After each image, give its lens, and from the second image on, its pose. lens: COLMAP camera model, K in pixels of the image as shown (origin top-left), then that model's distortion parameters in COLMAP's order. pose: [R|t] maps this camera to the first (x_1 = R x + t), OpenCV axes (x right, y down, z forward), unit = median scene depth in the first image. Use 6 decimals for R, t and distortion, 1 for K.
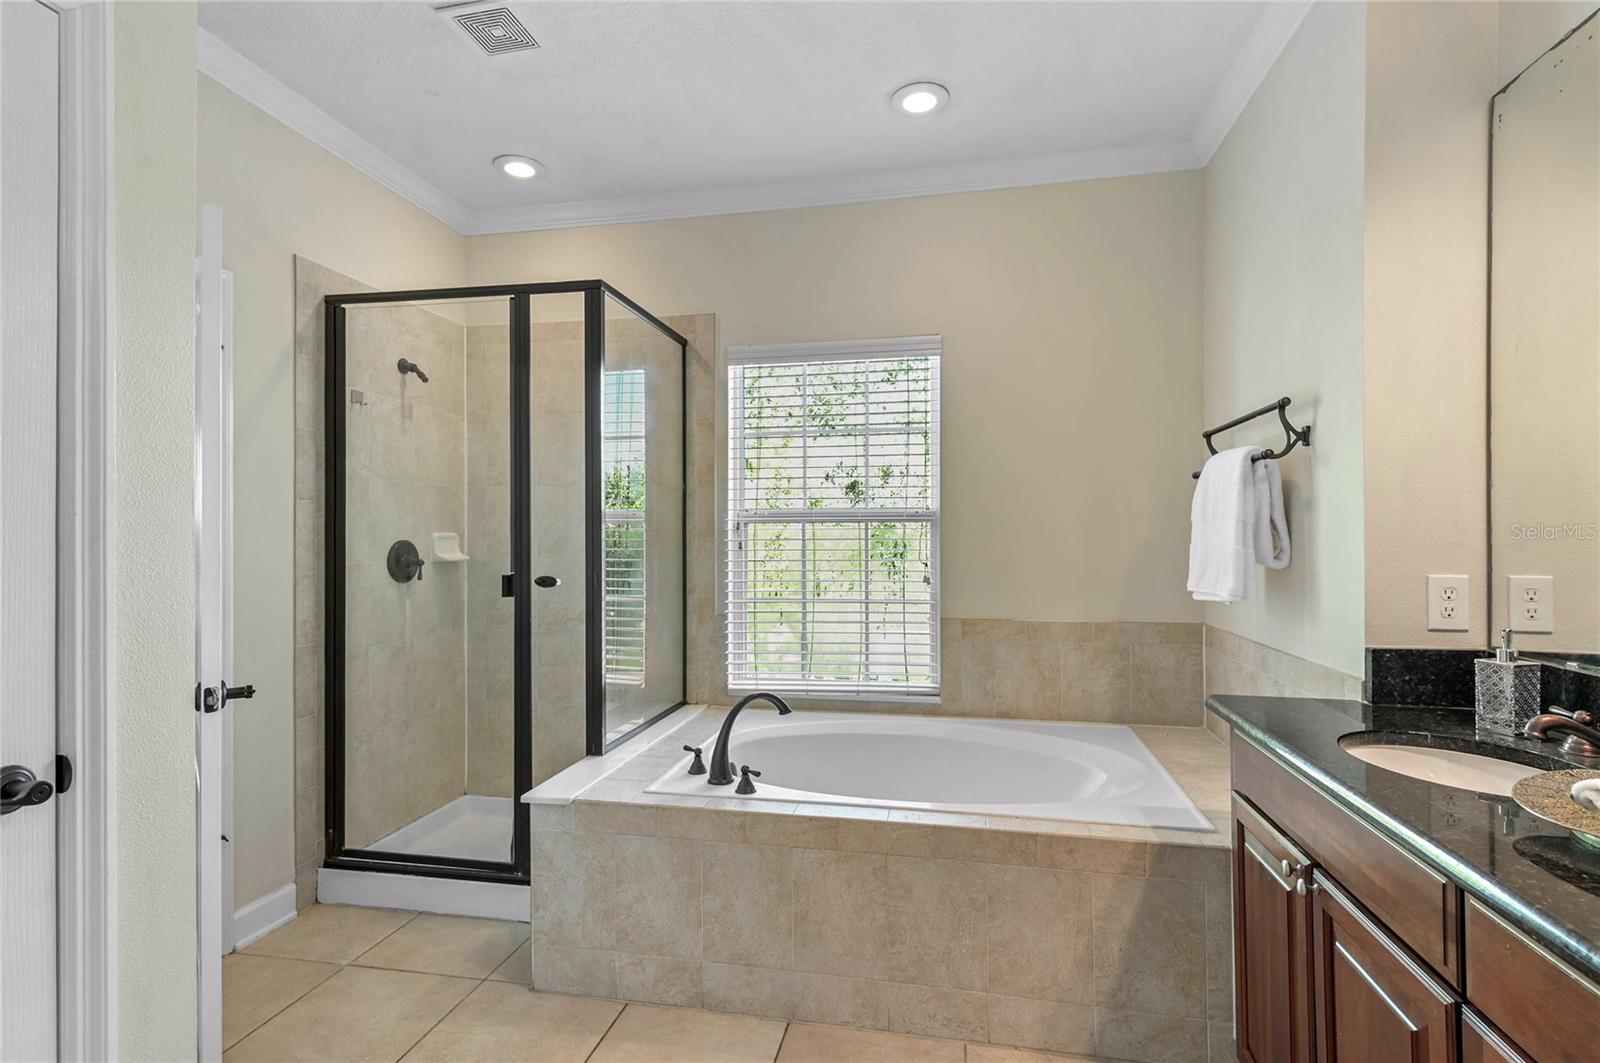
lens RADIAL K [[774.6, 0, 792.9], [0, 774.6, 528.2], [0, 0, 1]] dist [0.018963, -0.002403]
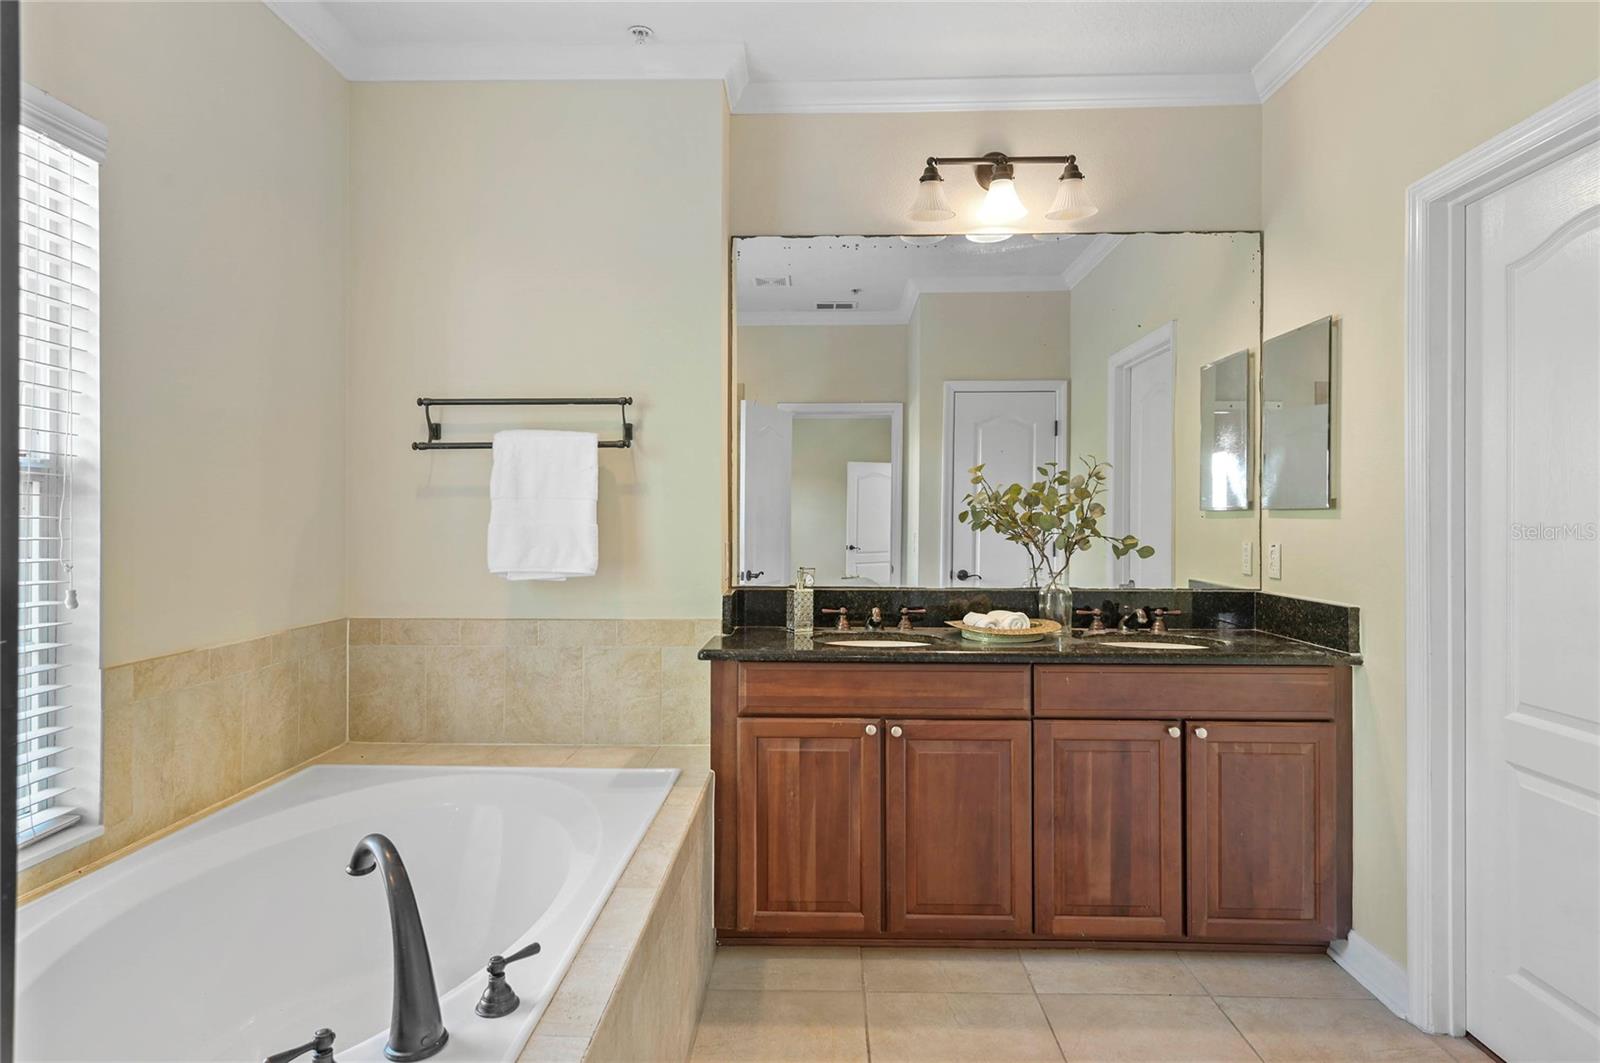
lens RADIAL K [[906.4, 0, 793.2], [0, 906.4, 526.3], [0, 0, 1]] dist [0.000805, -0.000320]
pose [[-0.183721, -0.004014, 0.982970, -0.499275], [-0.011172, 0.999936, 0.001995, 0.015433], [-0.982915, -0.010615, -0.183754, 0.681967]]
